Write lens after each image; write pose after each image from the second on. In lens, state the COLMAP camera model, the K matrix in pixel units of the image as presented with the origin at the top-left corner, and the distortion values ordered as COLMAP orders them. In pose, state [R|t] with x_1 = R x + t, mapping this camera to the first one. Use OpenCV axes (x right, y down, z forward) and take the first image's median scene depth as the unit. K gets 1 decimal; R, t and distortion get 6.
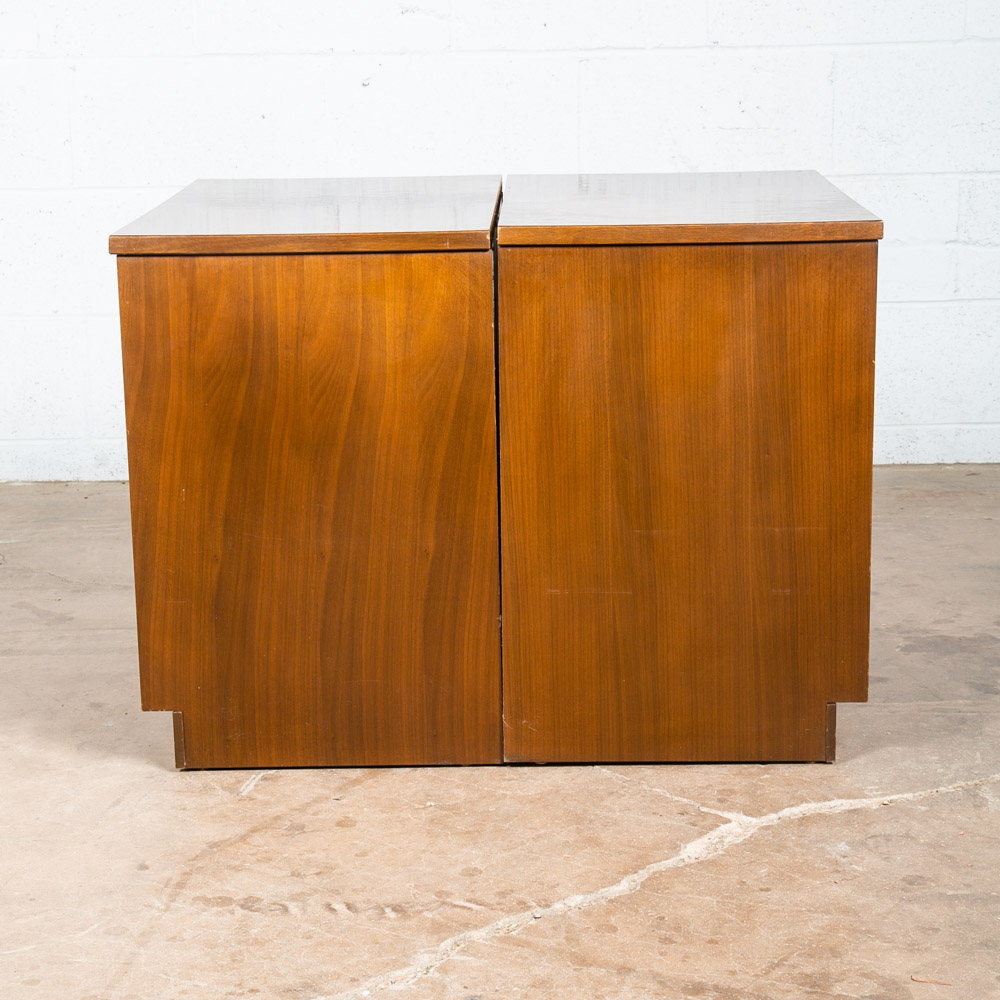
lens RADIAL K [[2386.4, 0, 478.8], [0, 2386.4, 497.2], [0, 0, 1]] dist [0.146107, 0.187551]
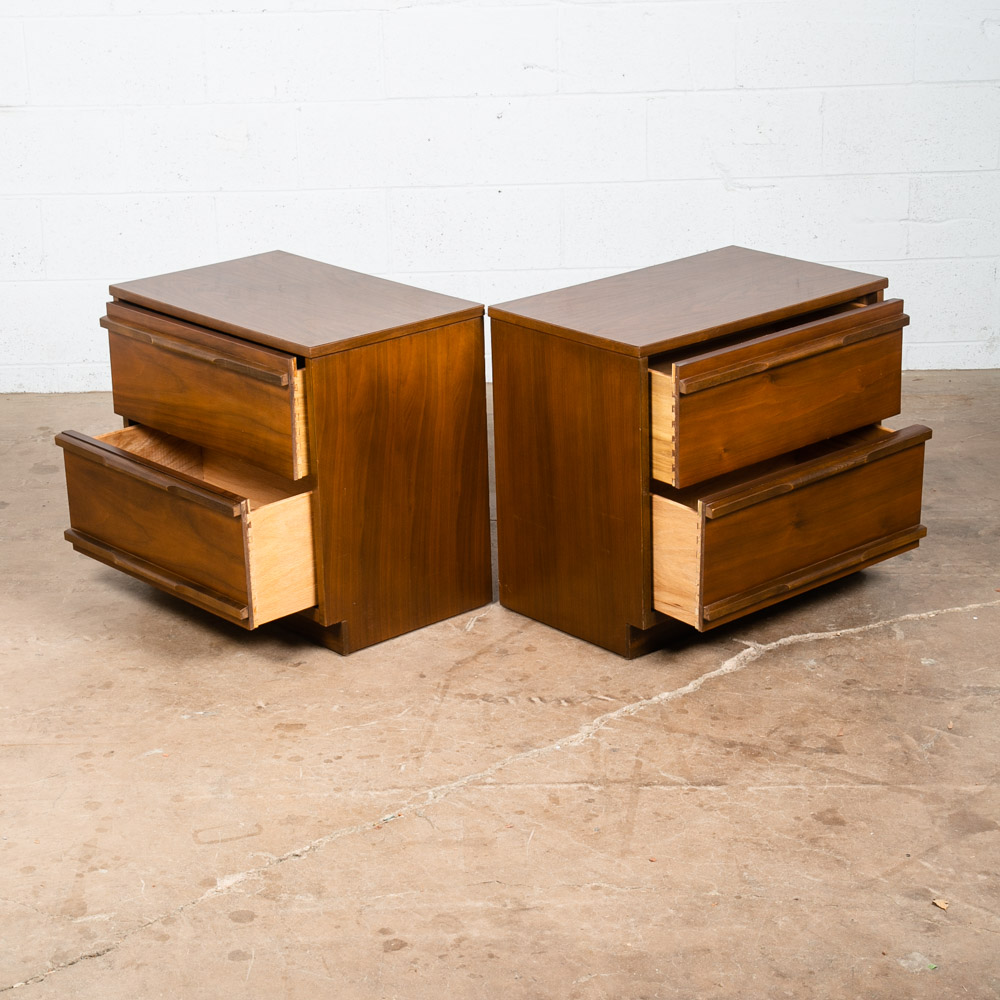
lens RADIAL K [[2338.3, 0, 484.4], [0, 2338.3, 452.3], [0, 0, 1]] dist [0.143330, 0.195543]
pose [[0.999925, -0.007711, -0.009563, -0.077396], [0.008605, 0.995224, 0.097241, -0.188852], [0.008767, -0.097316, 0.995215, -0.753175]]
